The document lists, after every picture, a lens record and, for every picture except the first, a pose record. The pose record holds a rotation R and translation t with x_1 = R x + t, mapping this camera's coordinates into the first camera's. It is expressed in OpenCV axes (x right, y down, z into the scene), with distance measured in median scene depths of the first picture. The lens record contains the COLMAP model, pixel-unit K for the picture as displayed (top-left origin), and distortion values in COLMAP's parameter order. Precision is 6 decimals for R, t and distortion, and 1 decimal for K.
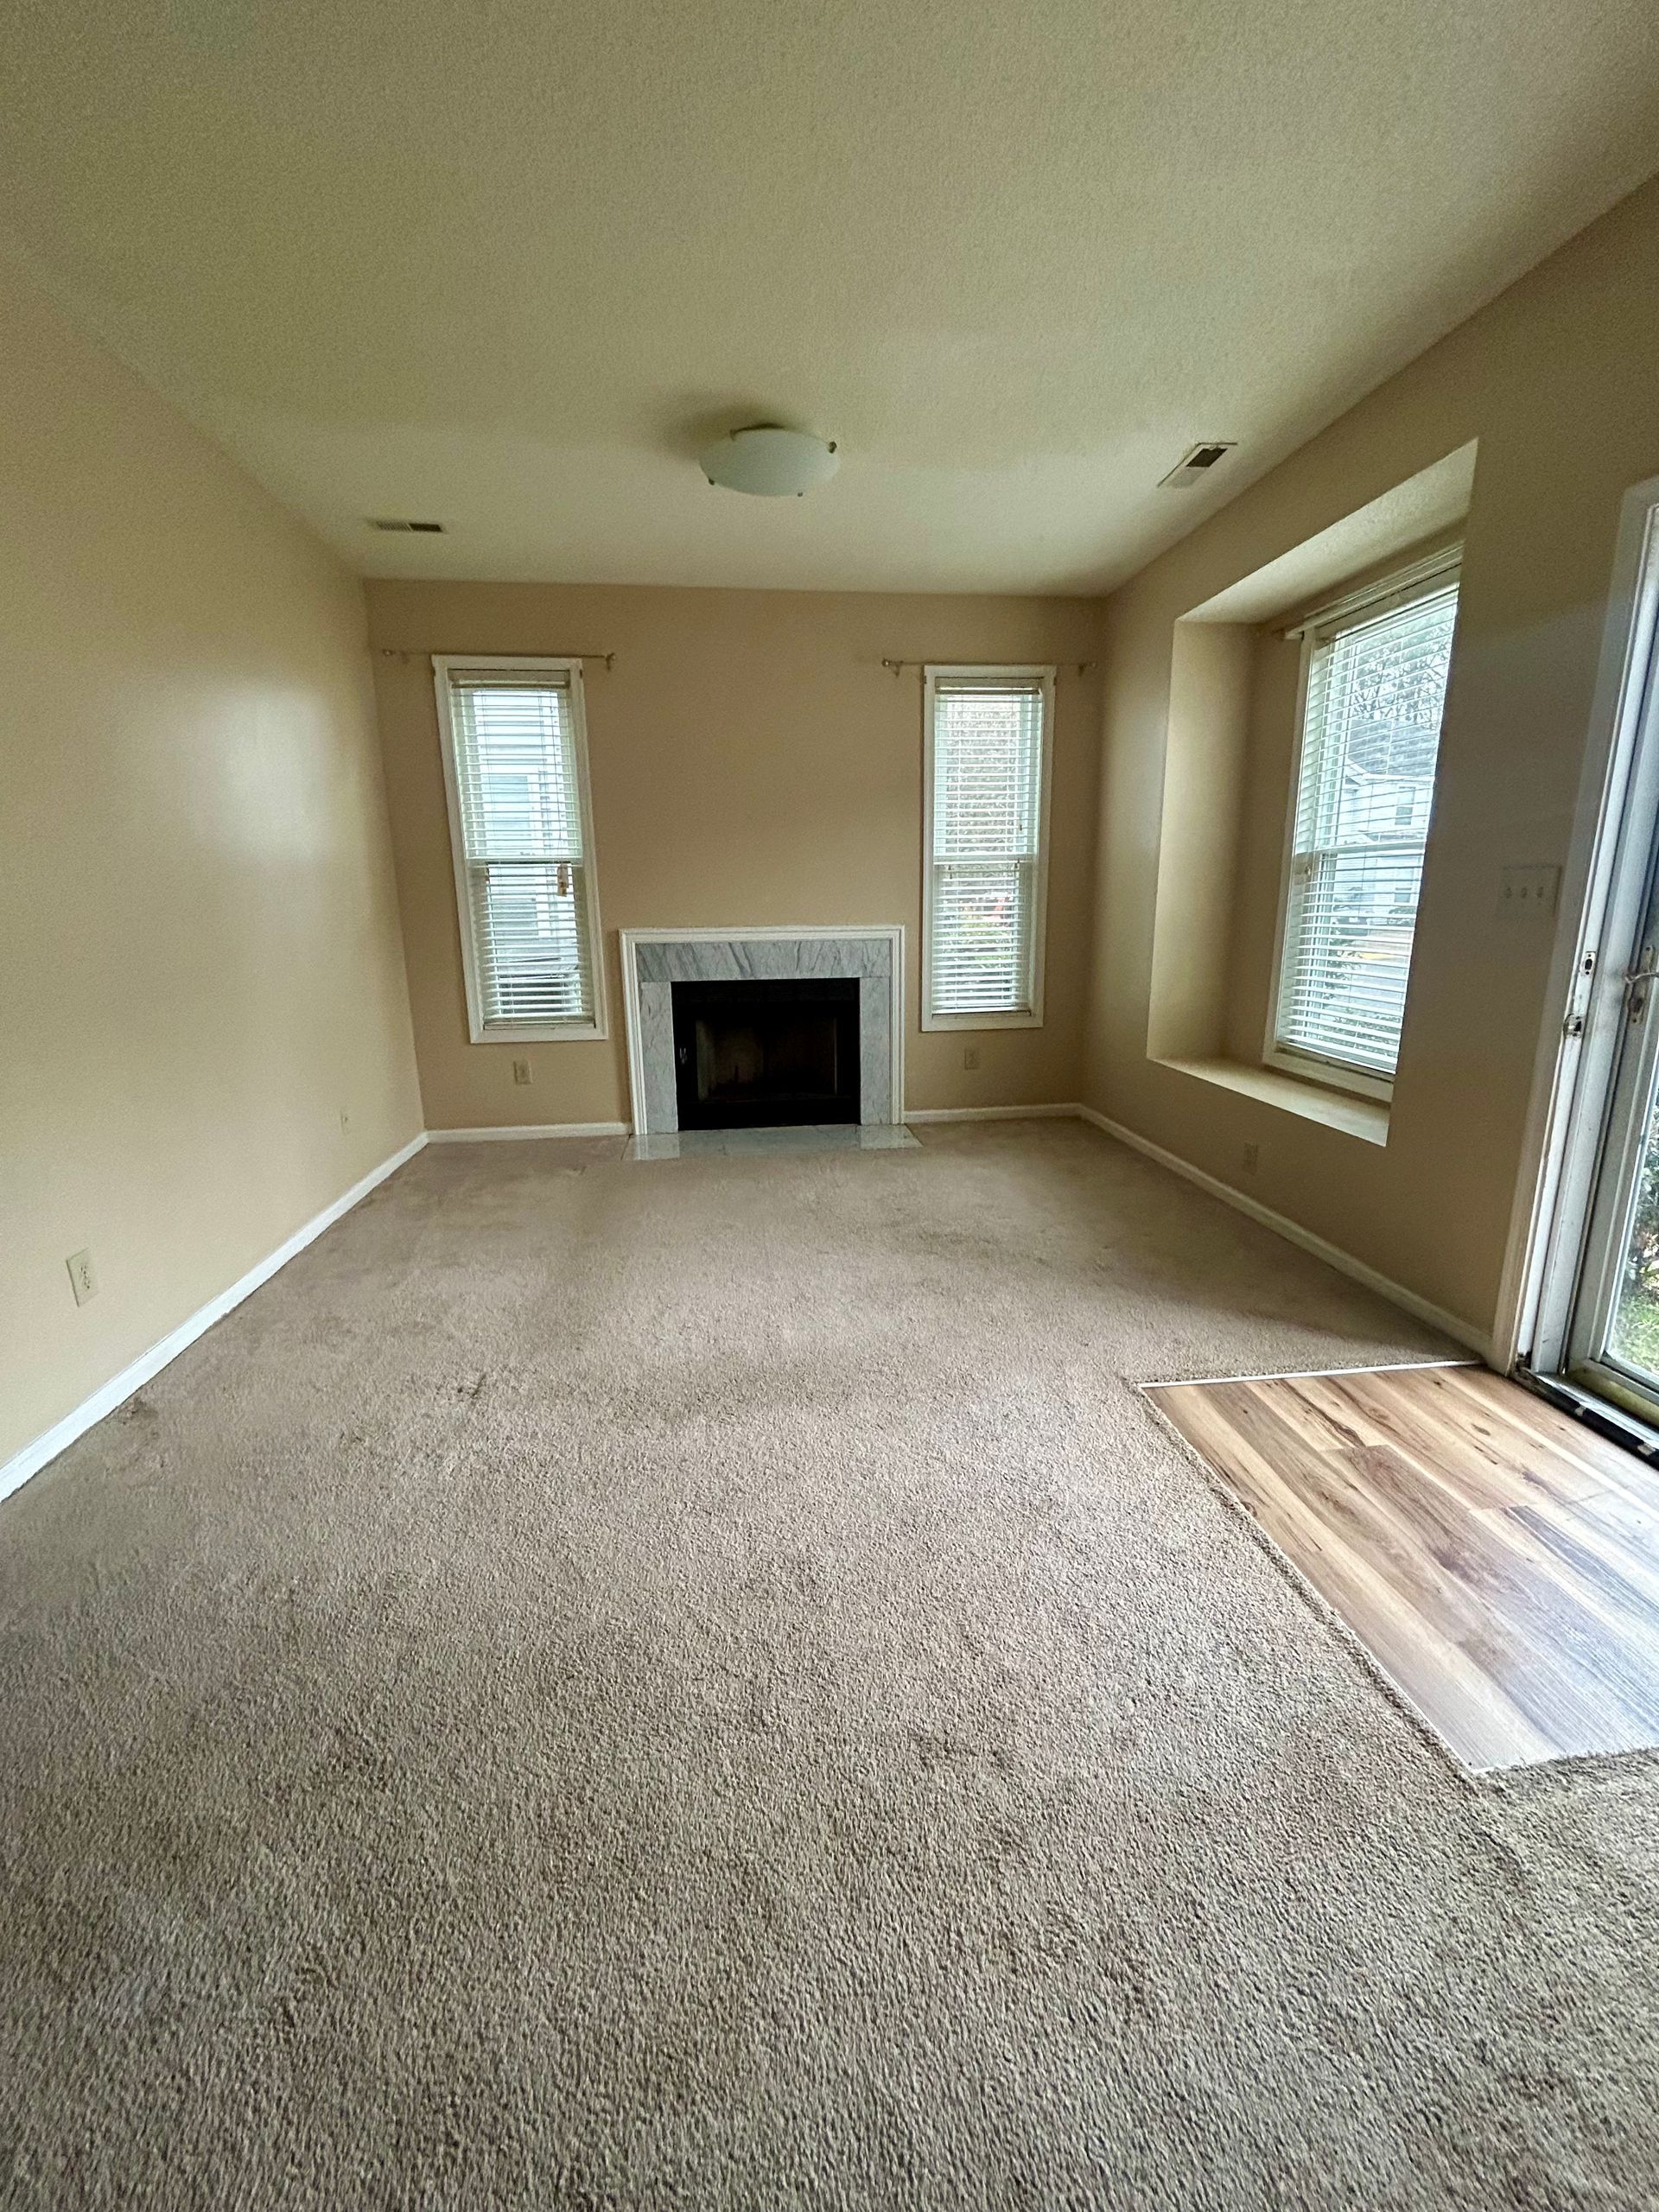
lens RADIAL K [[898.3, 0, 832.2], [0, 898.3, 1106.2], [0, 0, 1]] dist [-0.004924, 0.000934]
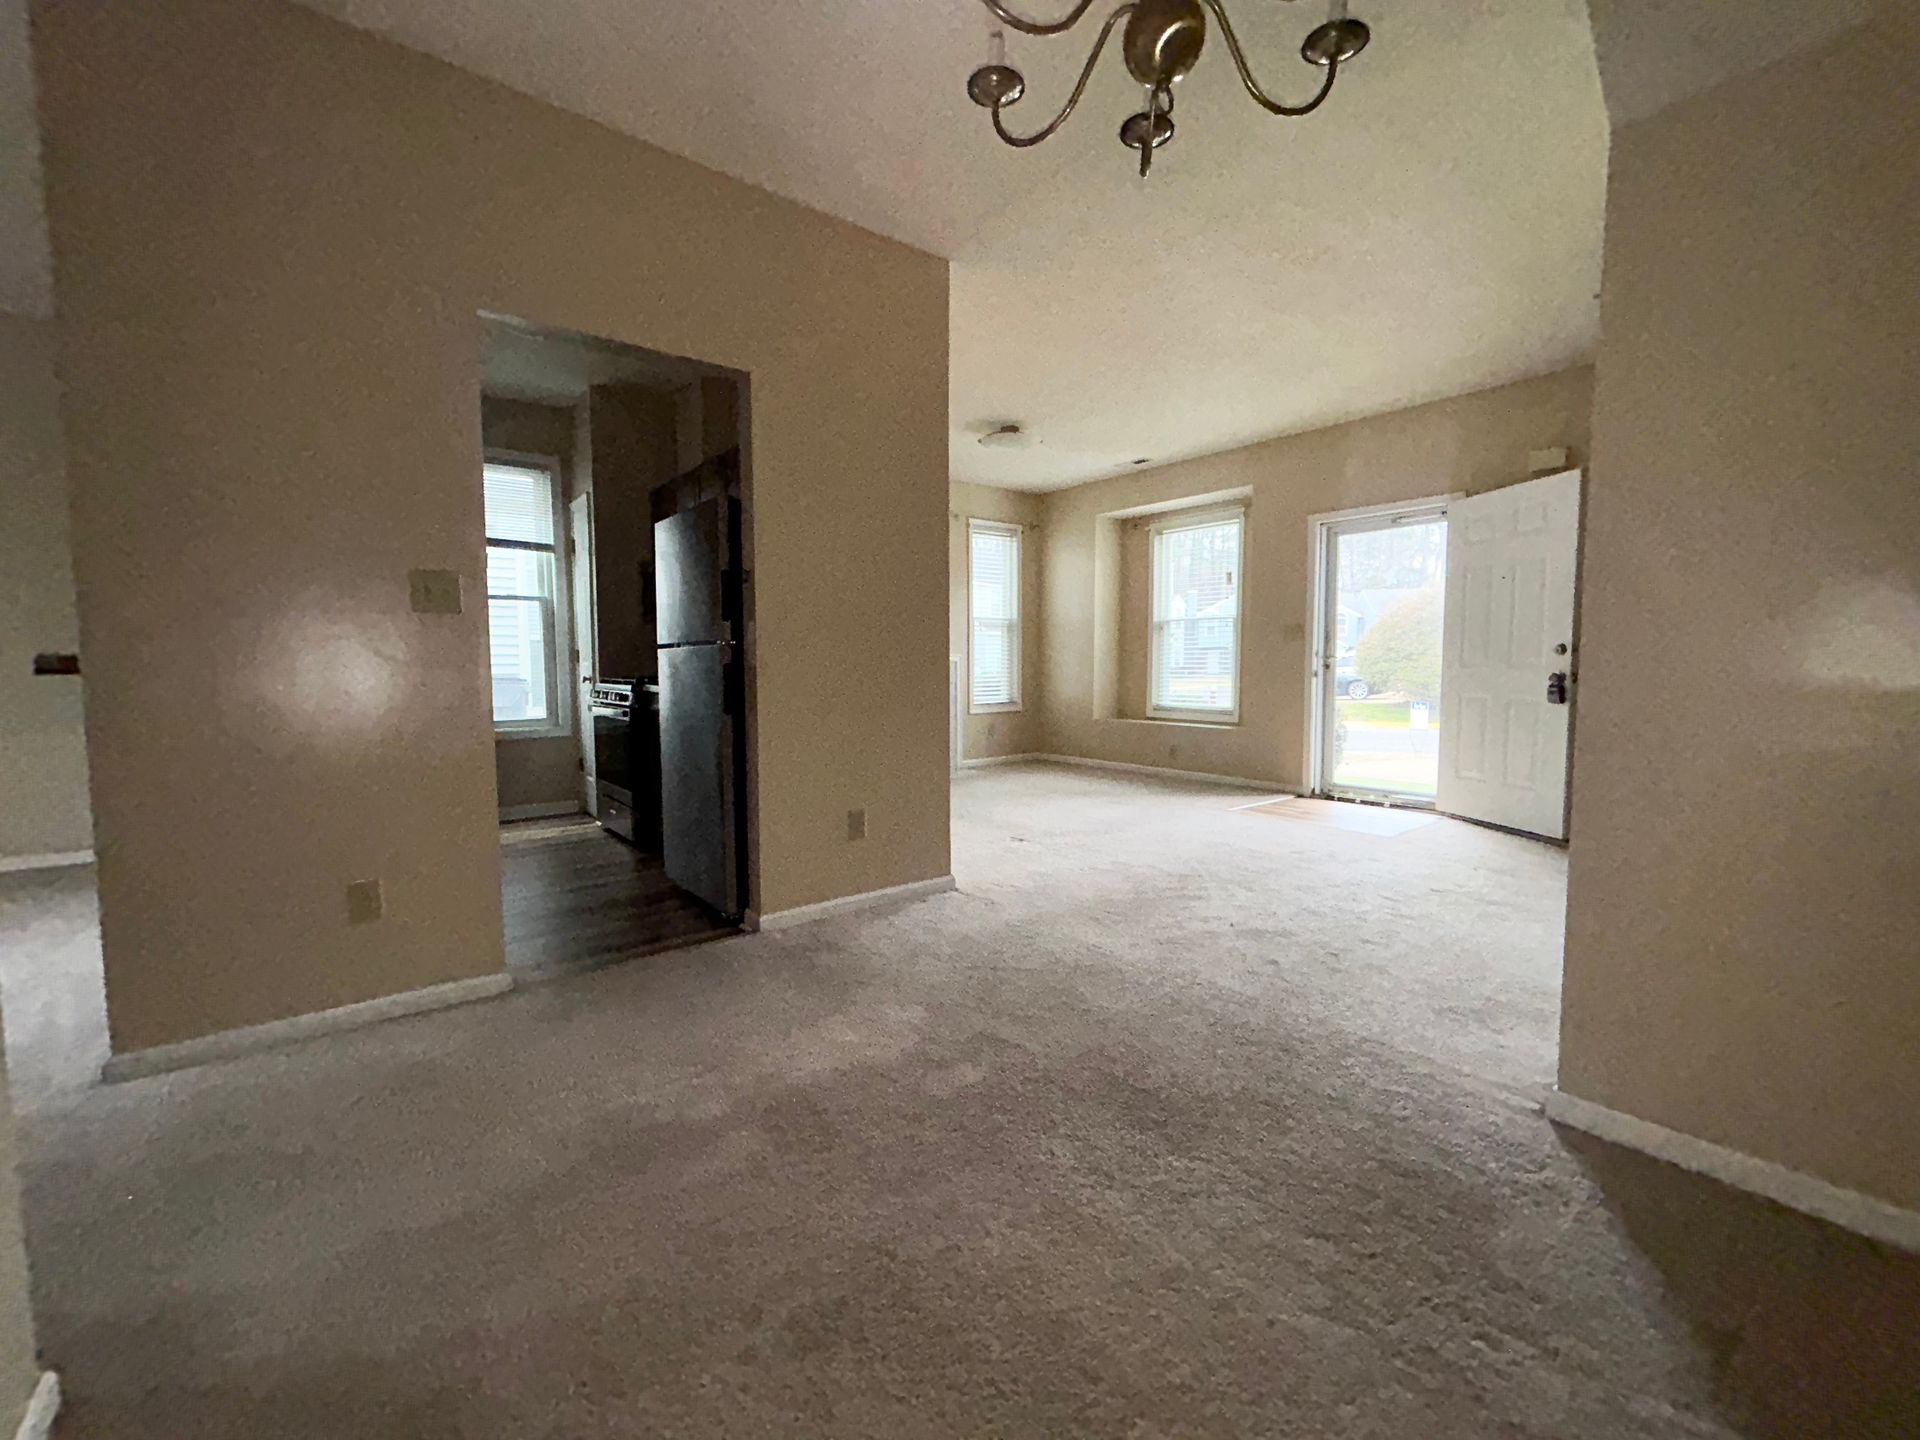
lens RADIAL K [[779.7, 0, 963.4], [0, 779.7, 717.3], [0, 0, 1]] dist [-0.004924, 0.000934]
pose [[0.852232, -0.027217, 0.522456, -0.771108], [0.111896, 0.985019, -0.131211, 0.132386], [-0.511058, 0.170283, 0.842510, -0.299100]]
